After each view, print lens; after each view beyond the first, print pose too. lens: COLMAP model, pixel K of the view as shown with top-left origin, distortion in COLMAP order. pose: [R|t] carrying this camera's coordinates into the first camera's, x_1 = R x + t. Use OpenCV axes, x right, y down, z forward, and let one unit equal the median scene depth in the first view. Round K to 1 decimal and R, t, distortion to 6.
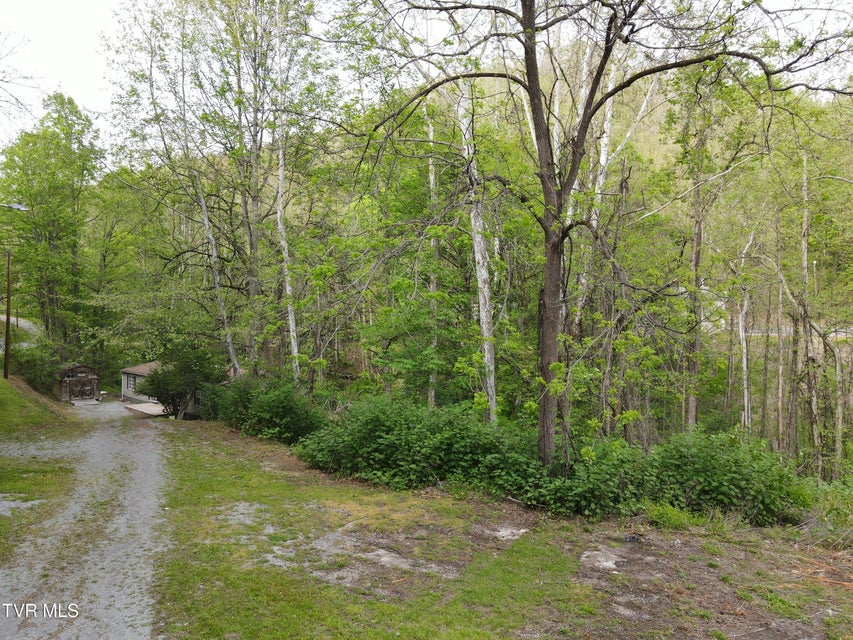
lens RADIAL K [[624.3, 0, 426.5], [0, 624.3, 320.0], [0, 0, 1]] dist [-0.000574, 0.026173]
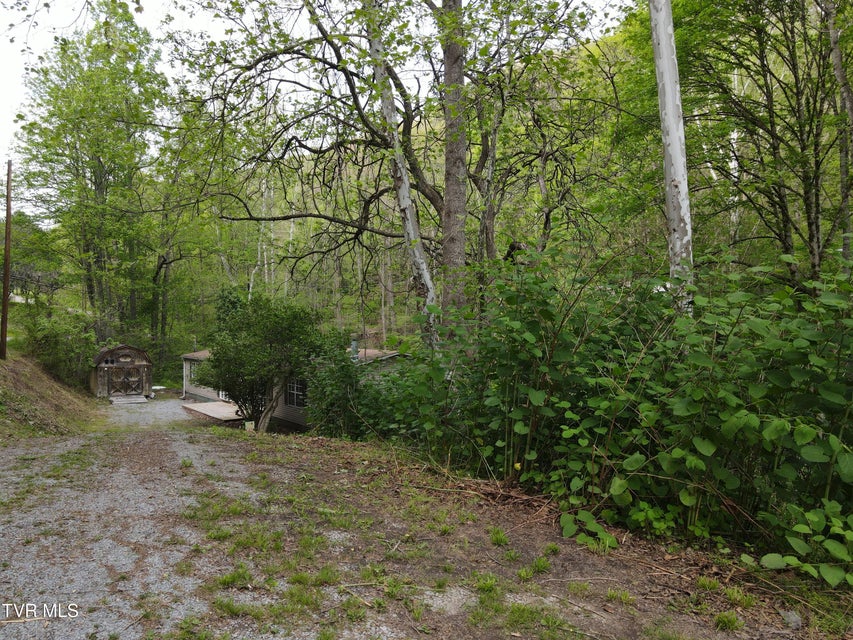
lens RADIAL K [[624.3, 0, 426.5], [0, 624.3, 320.0], [0, 0, 1]] dist [-0.000574, 0.026173]
pose [[0.993356, -0.004911, -0.114980, -0.147265], [0.003541, 0.999920, -0.012117, 0.055275], [0.115031, 0.011629, 0.993294, 0.366535]]
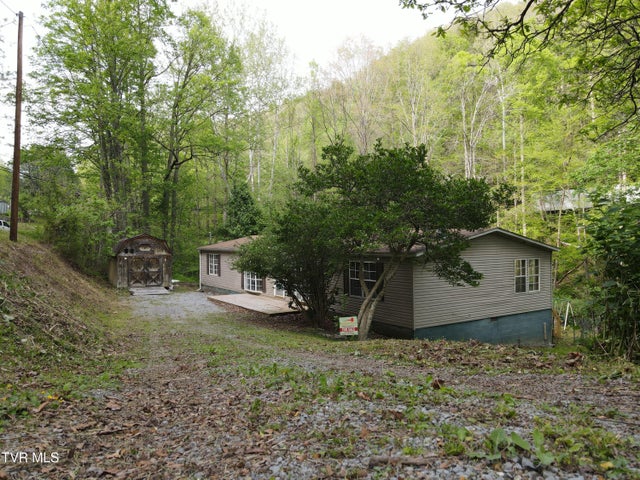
lens RADIAL K [[468.4, 0, 320.0], [0, 468.4, 240.0], [0, 0, 1]] dist [-0.000574, 0.026173]
pose [[0.984525, -0.006179, -0.175134, -0.294842], [0.004428, 0.999936, -0.010393, 0.086859], [0.175187, 0.009456, 0.984490, 0.568520]]
